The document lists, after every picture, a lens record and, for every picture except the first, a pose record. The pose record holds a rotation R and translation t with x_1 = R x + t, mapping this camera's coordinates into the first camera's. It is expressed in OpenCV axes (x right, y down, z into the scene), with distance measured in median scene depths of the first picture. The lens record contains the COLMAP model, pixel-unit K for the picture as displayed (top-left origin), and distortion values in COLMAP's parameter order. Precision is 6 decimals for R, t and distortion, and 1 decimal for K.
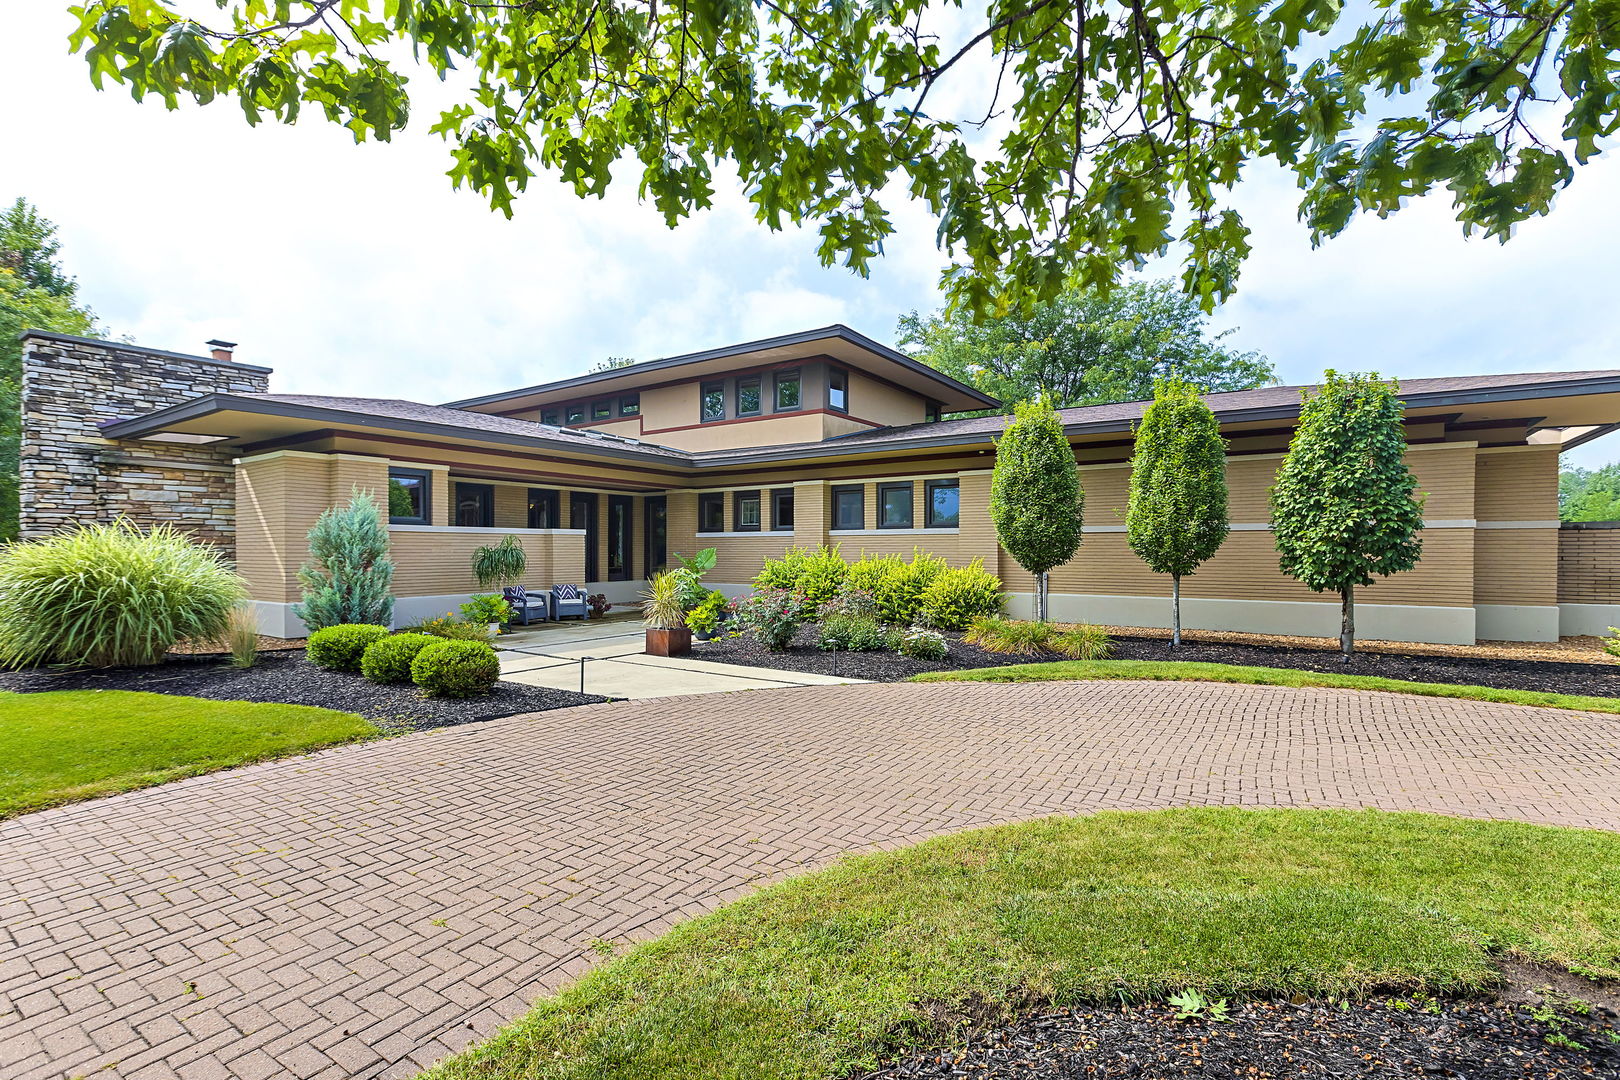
lens RADIAL K [[729.1, 0, 814.0], [0, 729.1, 558.0], [0, 0, 1]] dist [0.004000, -0.001014]
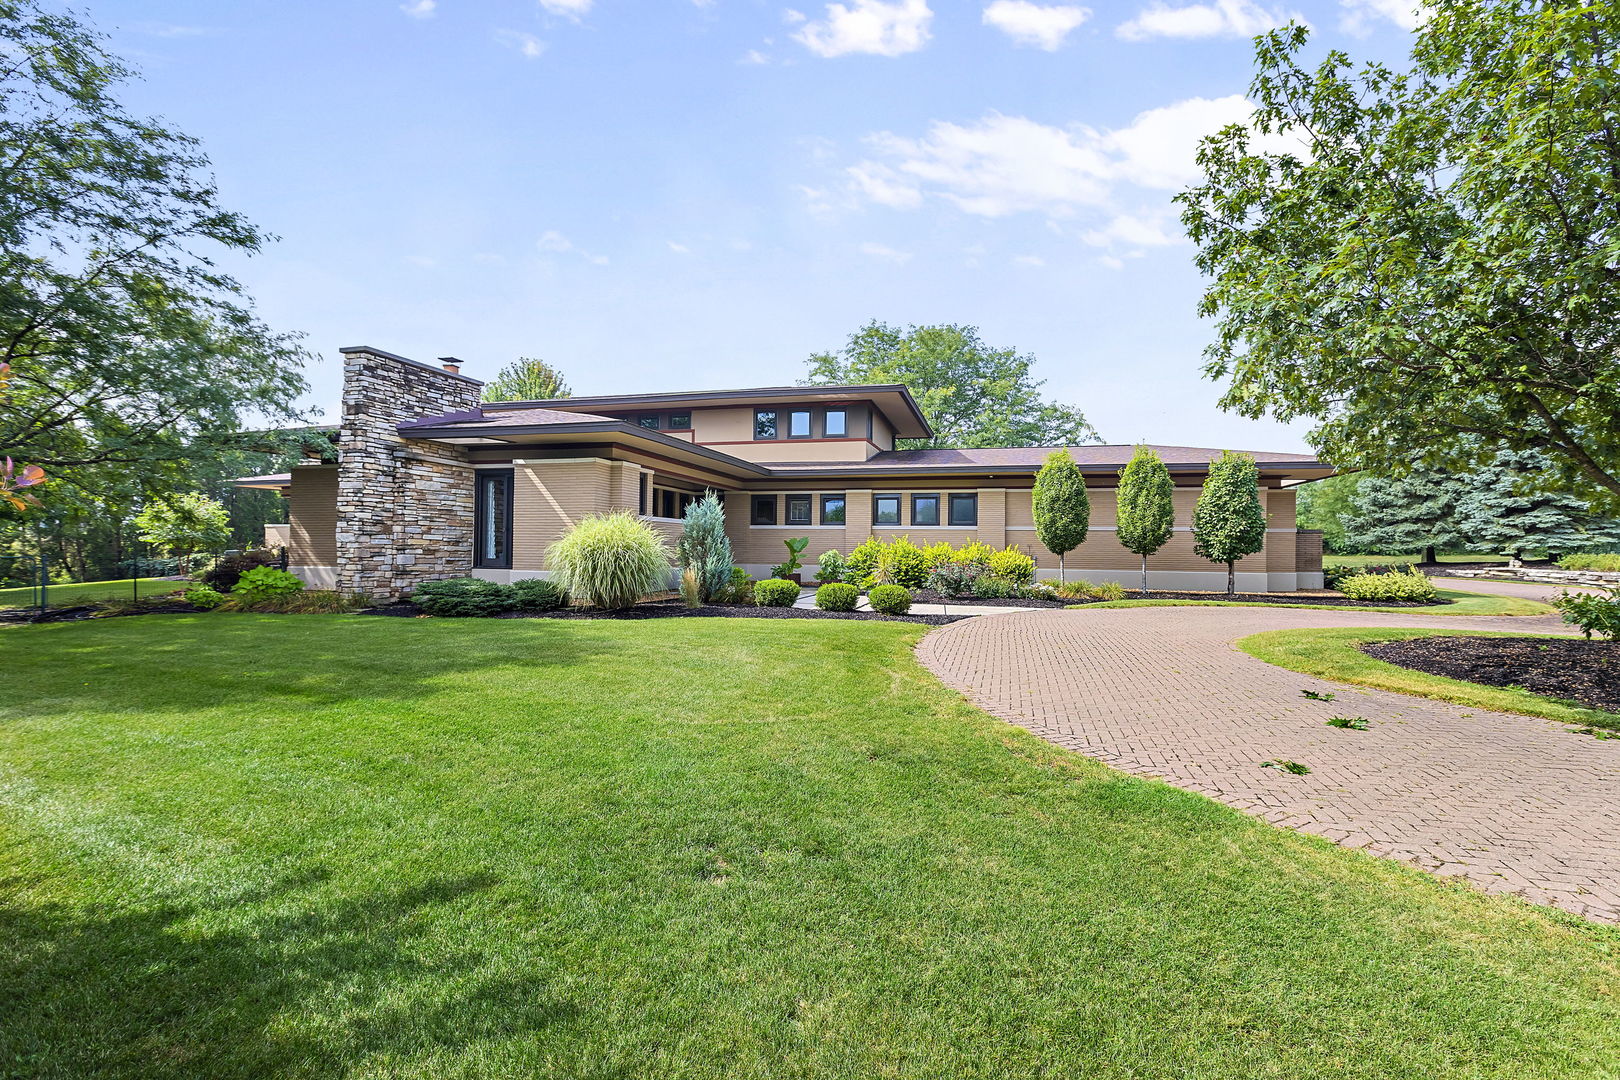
lens RADIAL K [[729.1, 0, 801.9], [0, 729.1, 535.2], [0, 0, 1]] dist [0.004000, -0.001014]
pose [[0.946849, 0.017157, 0.321221, -0.729796], [-0.008755, 0.999581, -0.027585, 0.025515], [-0.321560, 0.023306, 0.946602, -0.349259]]
